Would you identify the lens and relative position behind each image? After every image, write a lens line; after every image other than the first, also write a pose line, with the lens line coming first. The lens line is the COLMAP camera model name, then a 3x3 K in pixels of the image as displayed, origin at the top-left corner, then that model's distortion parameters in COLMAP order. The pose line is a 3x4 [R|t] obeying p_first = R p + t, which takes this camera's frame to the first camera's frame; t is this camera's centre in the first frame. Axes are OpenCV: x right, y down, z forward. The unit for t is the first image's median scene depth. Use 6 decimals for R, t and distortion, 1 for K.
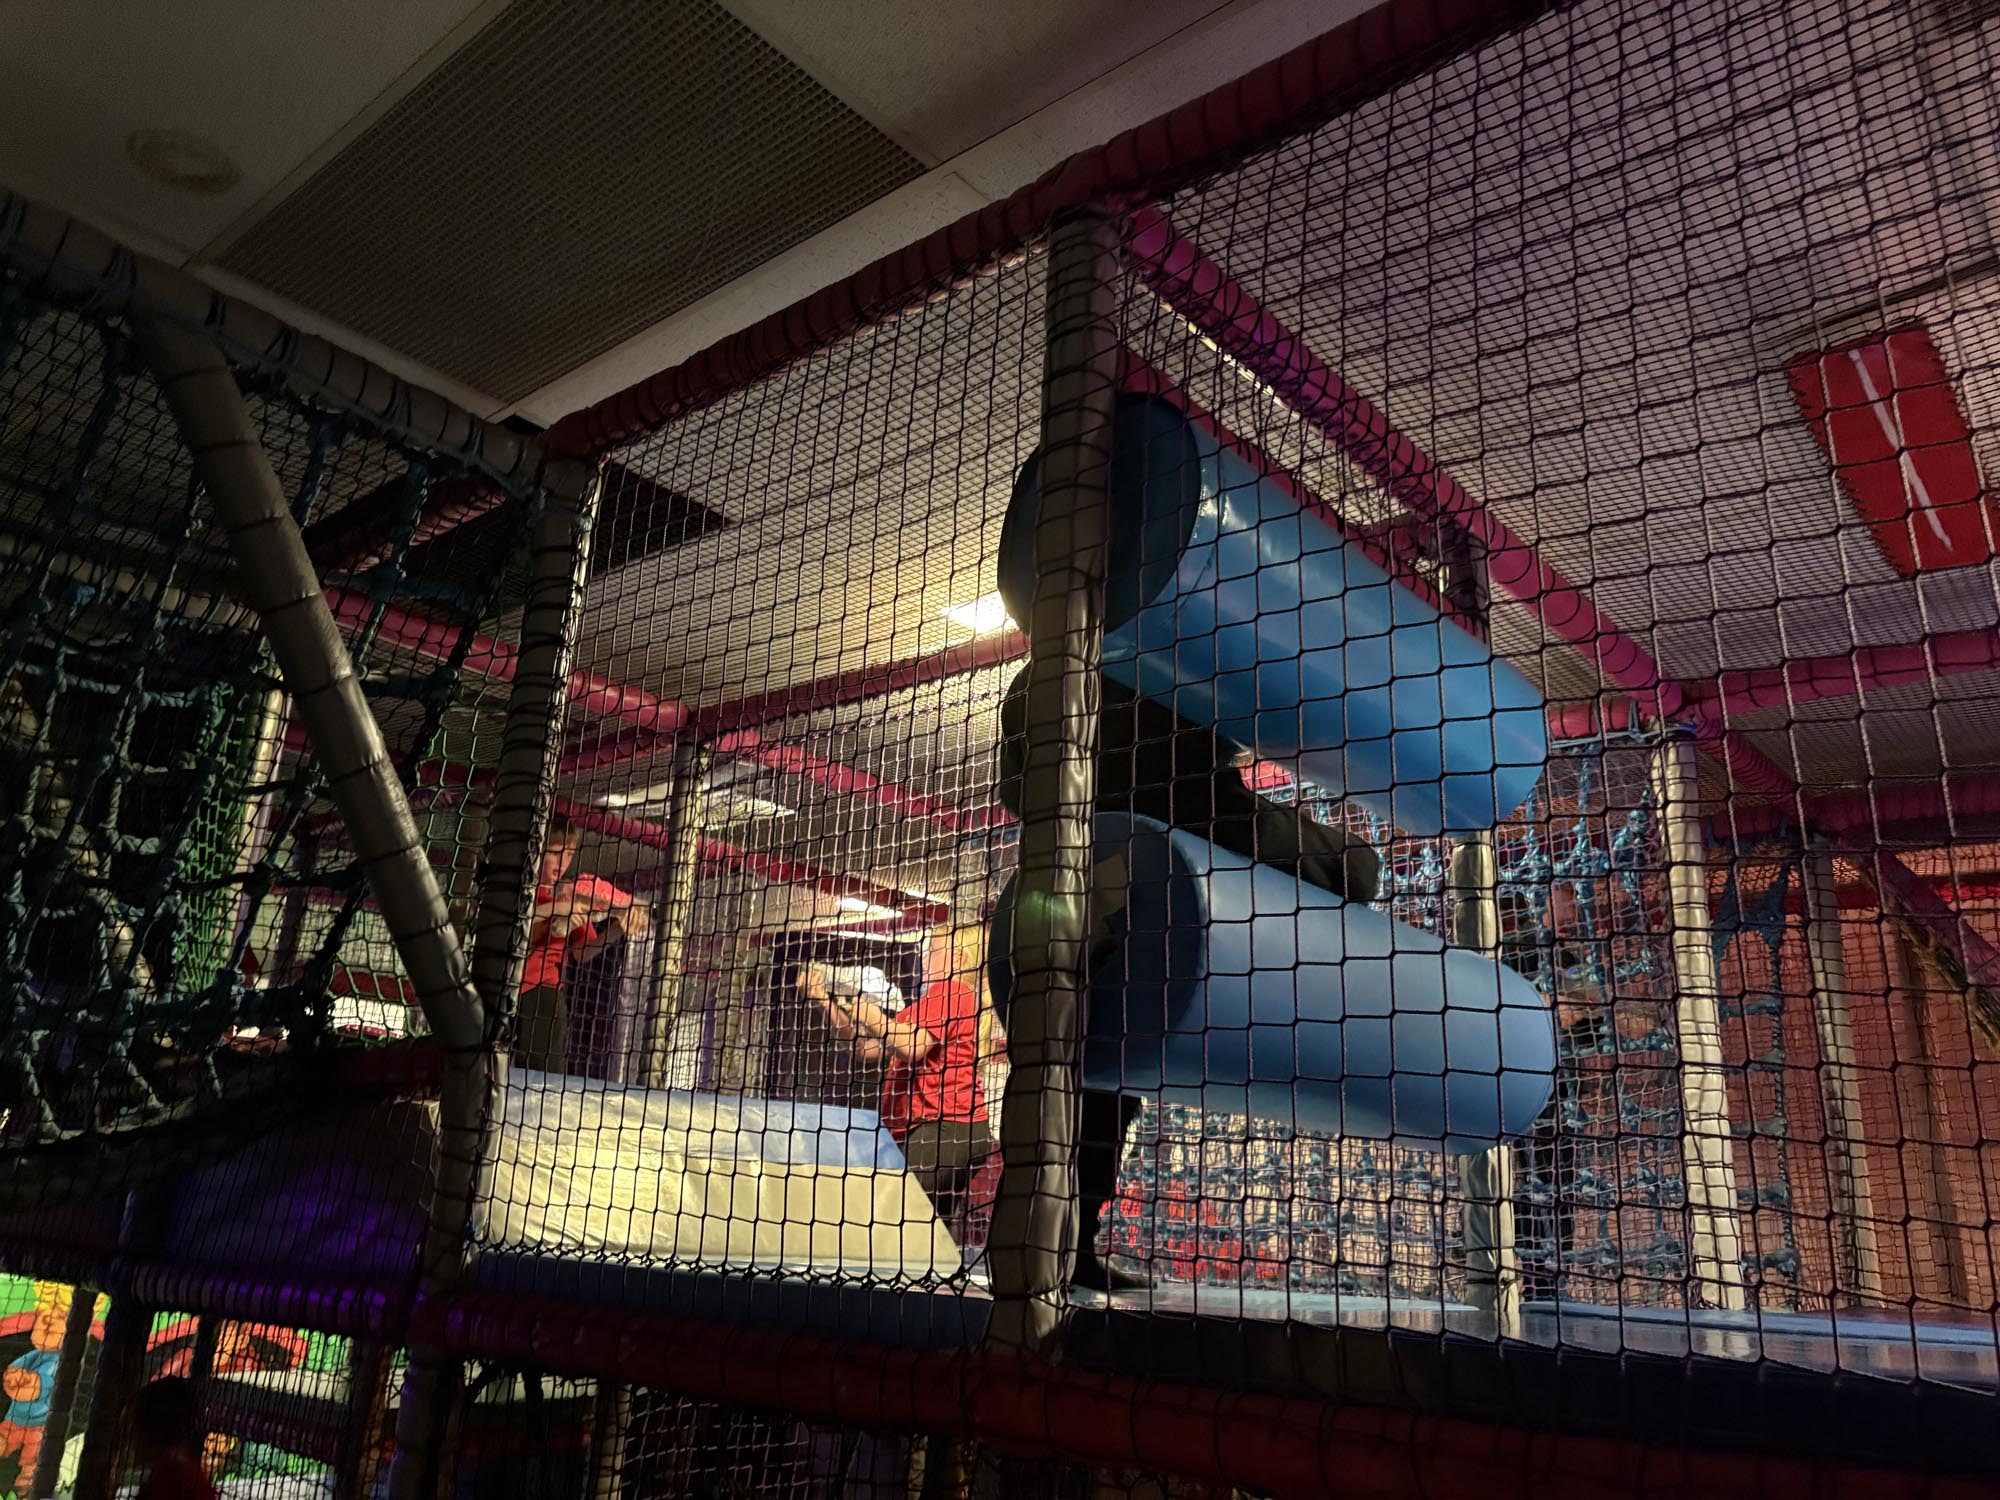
lens RADIAL K [[1538.4, 0, 985.0], [0, 1538.4, 739.3], [0, 0, 1]] dist [0.085720, -0.076354]
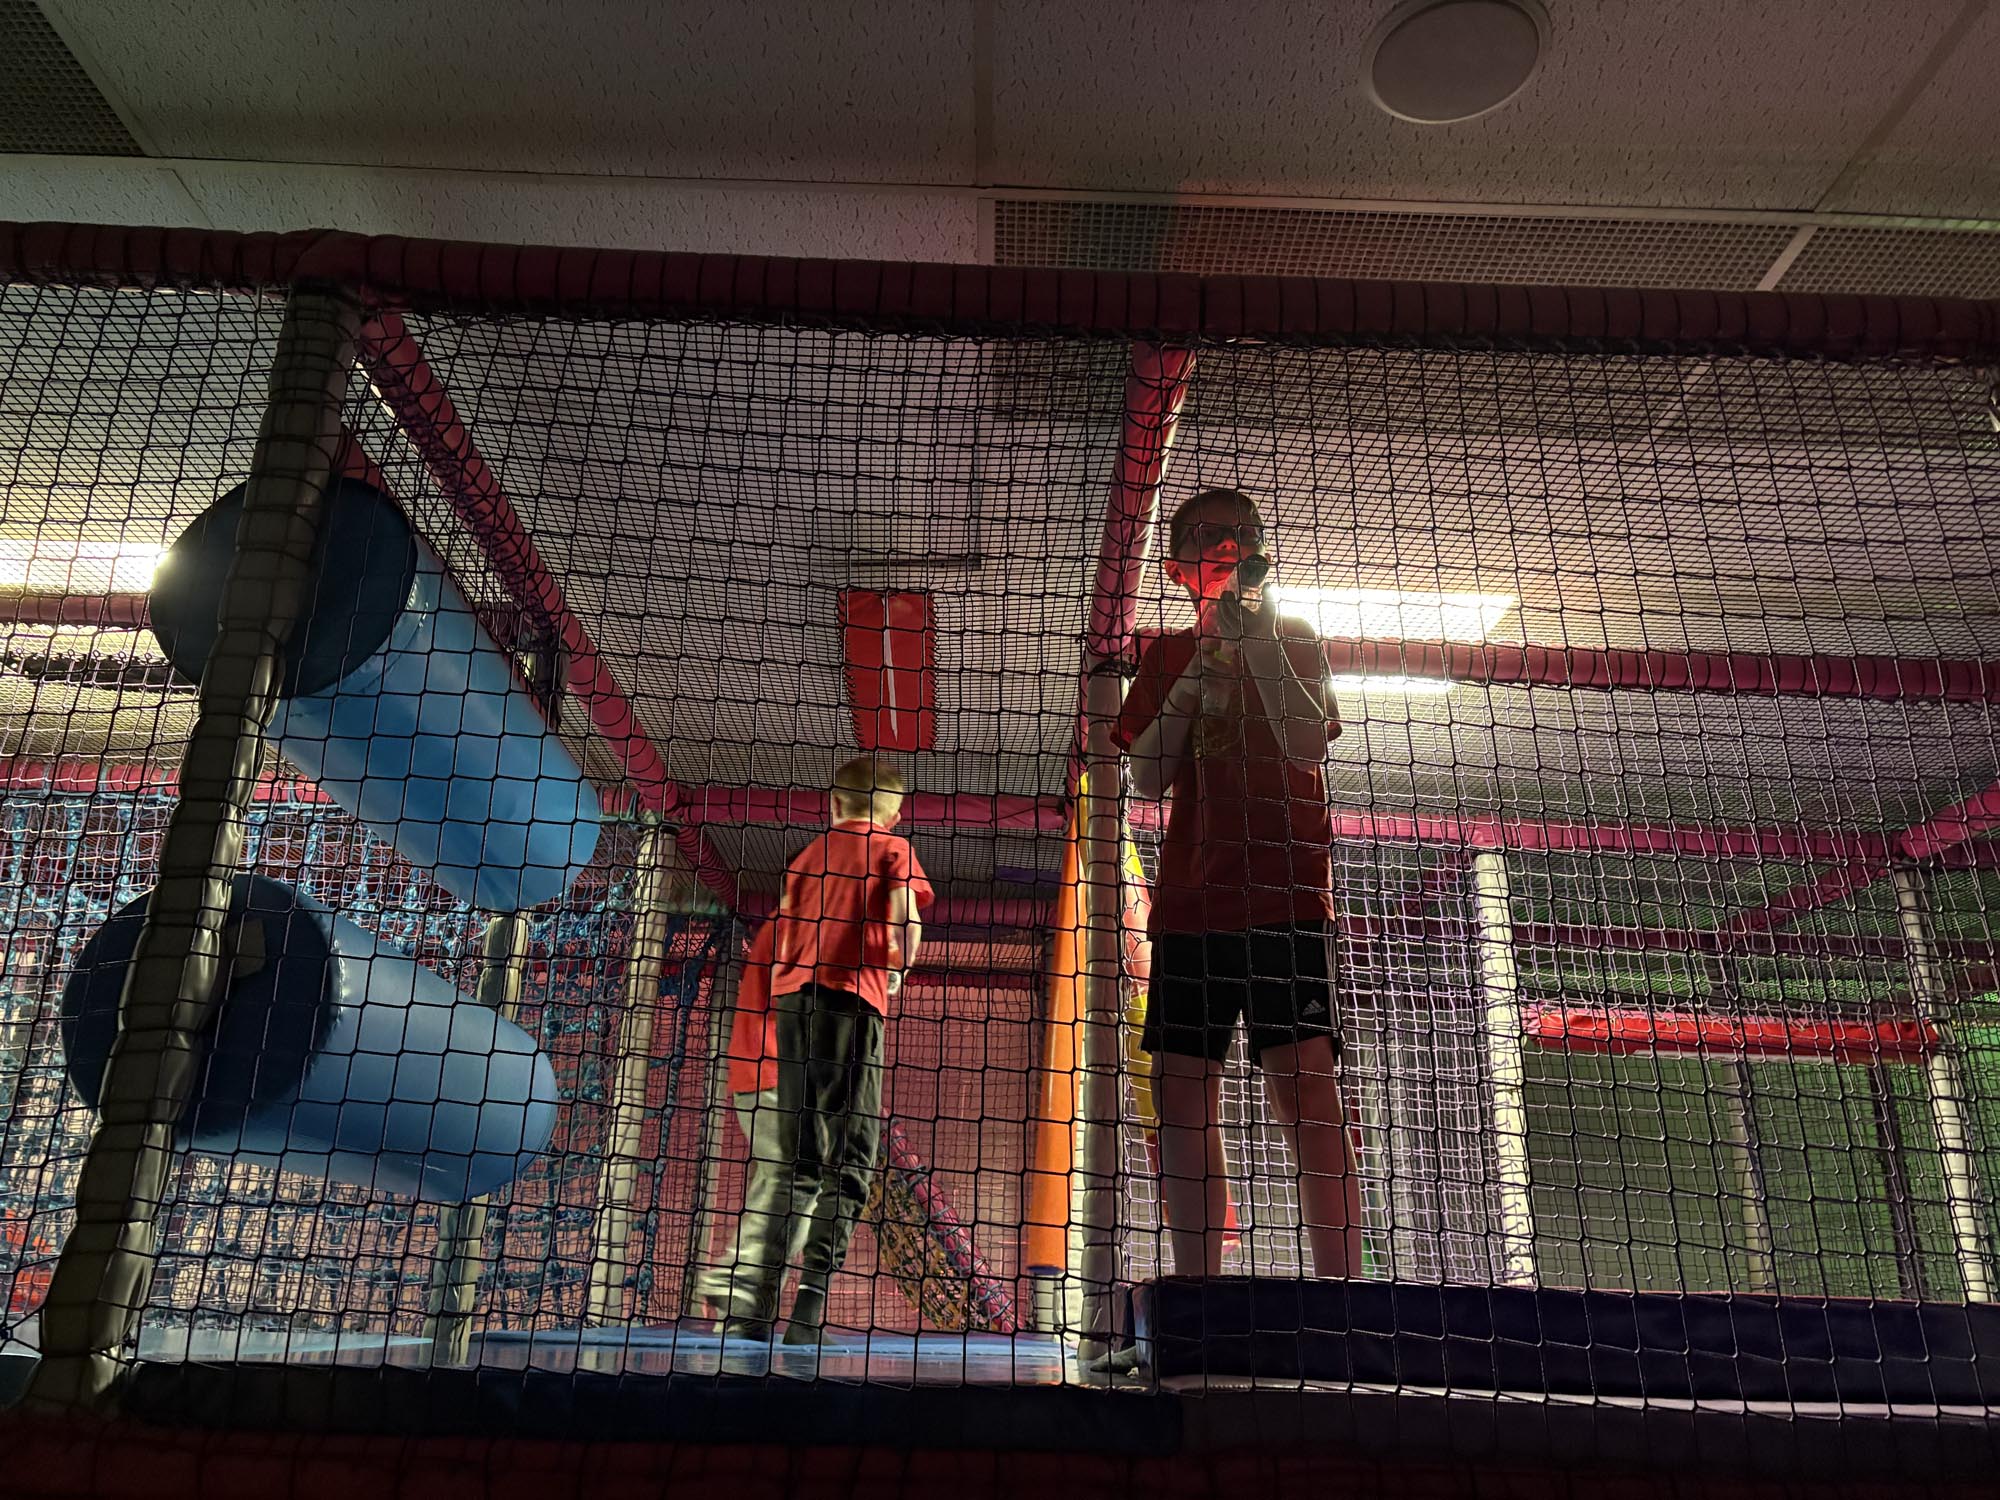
lens RADIAL K [[1538.4, 0, 985.0], [0, 1538.4, 739.3], [0, 0, 1]] dist [0.085720, -0.076354]
pose [[0.768084, 0.202788, 0.607391, -0.113860], [-0.195525, 0.977503, -0.079102, -0.032024], [-0.609768, -0.058003, 0.790455, -0.070988]]
